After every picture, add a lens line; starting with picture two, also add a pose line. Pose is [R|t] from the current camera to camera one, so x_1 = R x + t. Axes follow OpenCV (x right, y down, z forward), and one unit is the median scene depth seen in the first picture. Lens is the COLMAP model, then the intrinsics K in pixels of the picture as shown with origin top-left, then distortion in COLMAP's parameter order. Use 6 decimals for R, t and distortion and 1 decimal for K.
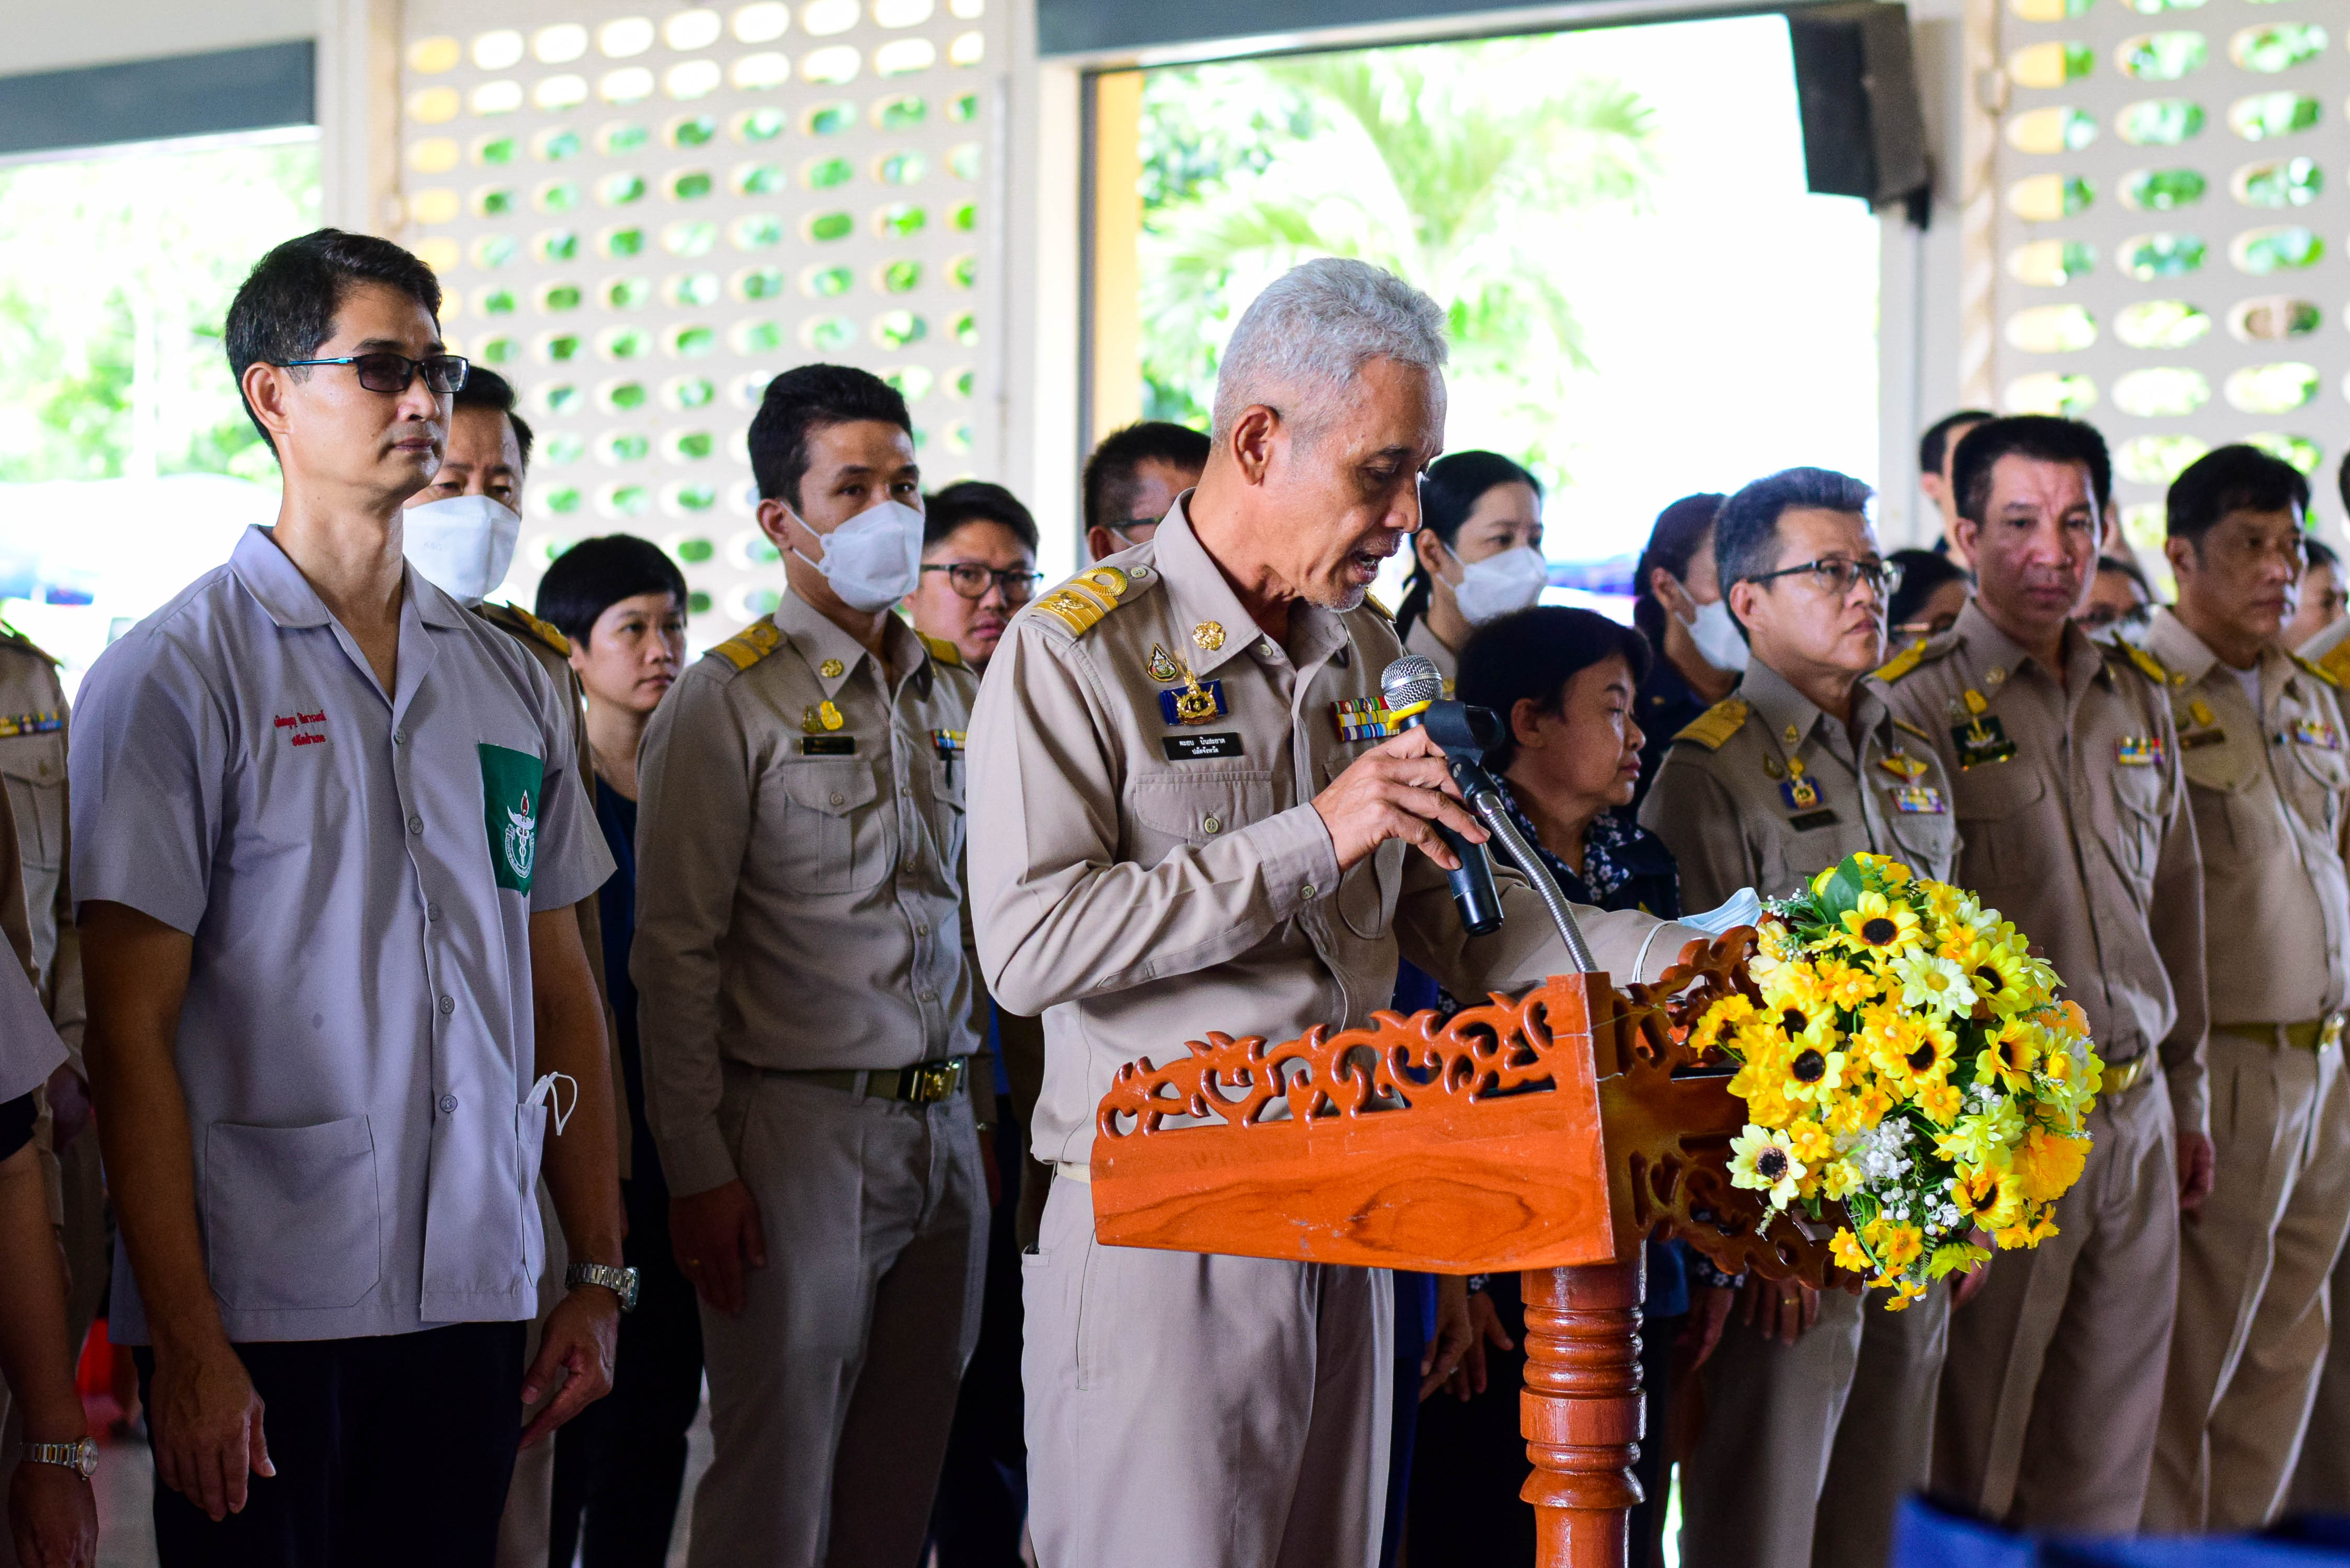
lens RADIAL K [[5227.9, 0, 1175.0], [0, 5227.9, 784.0], [0, 0, 1]] dist [0.026474, -0.084788]
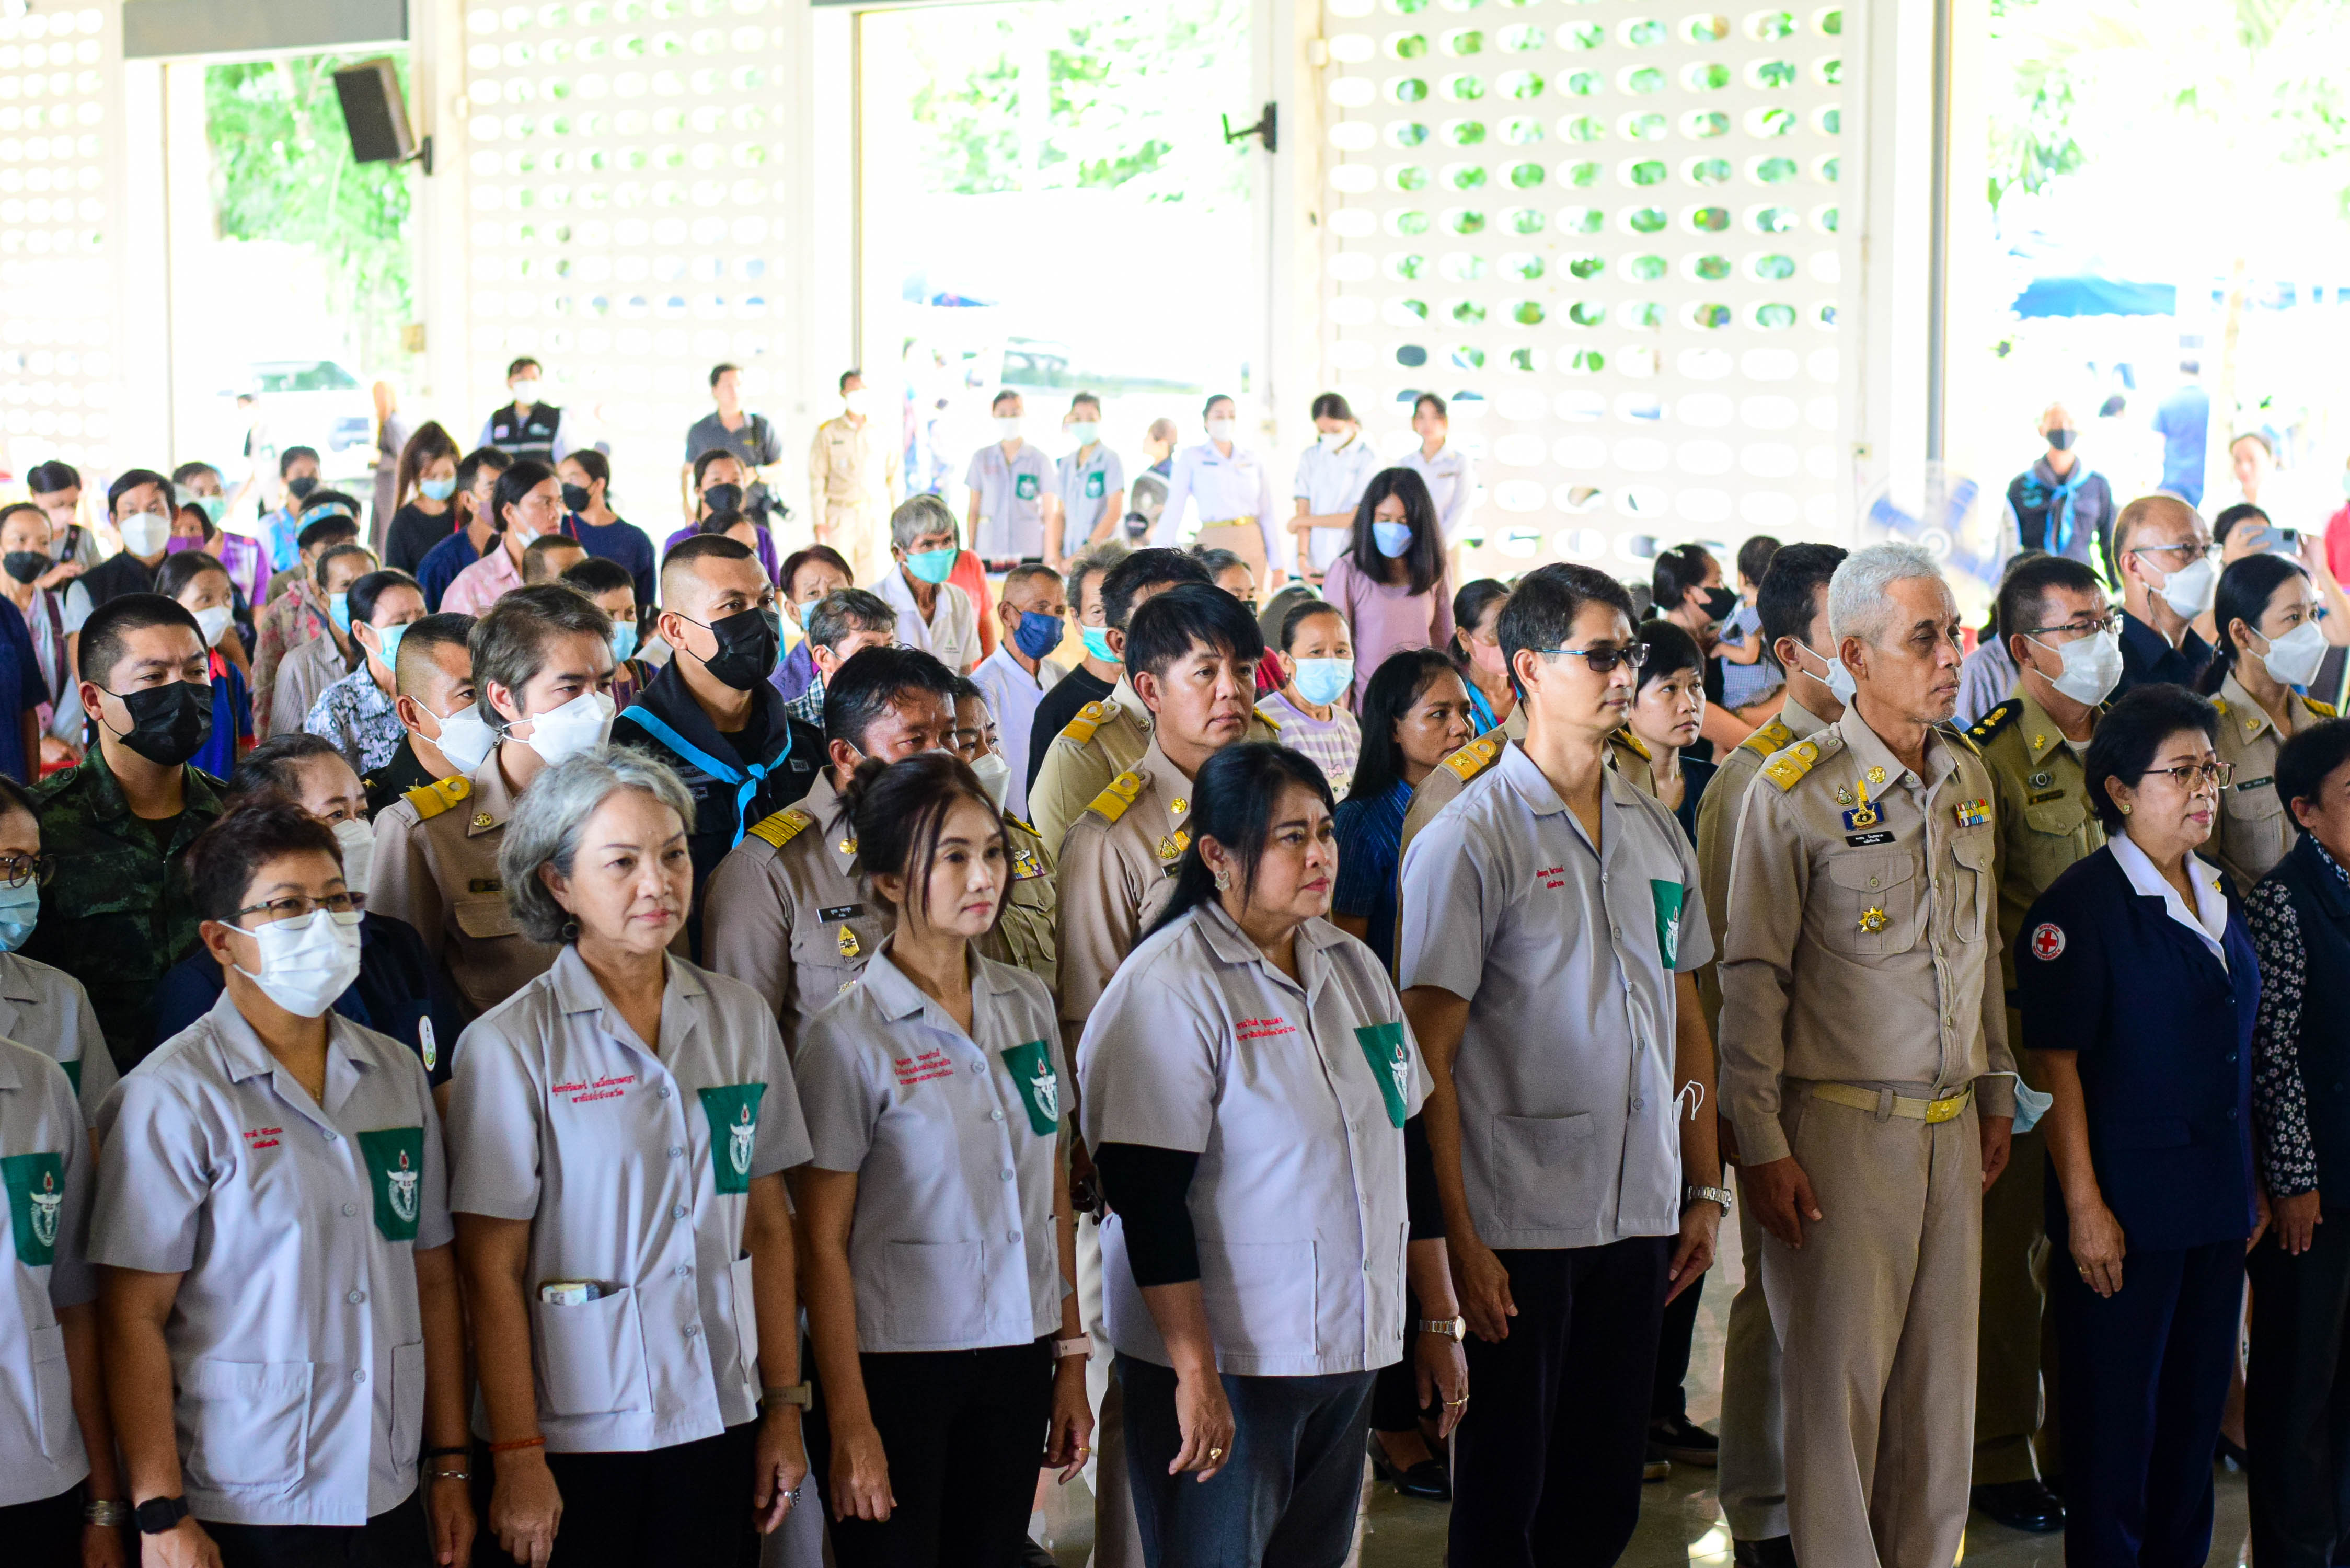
lens RADIAL K [[5227.9, 0, 1175.0], [0, 5227.9, 784.0], [0, 0, 1]] dist [0.026474, -0.084788]
pose [[0.987562, 0.019110, -0.156065, -0.026010], [-0.011214, 0.998619, 0.051322, -0.121277], [0.156830, -0.048934, 0.986413, -0.641229]]
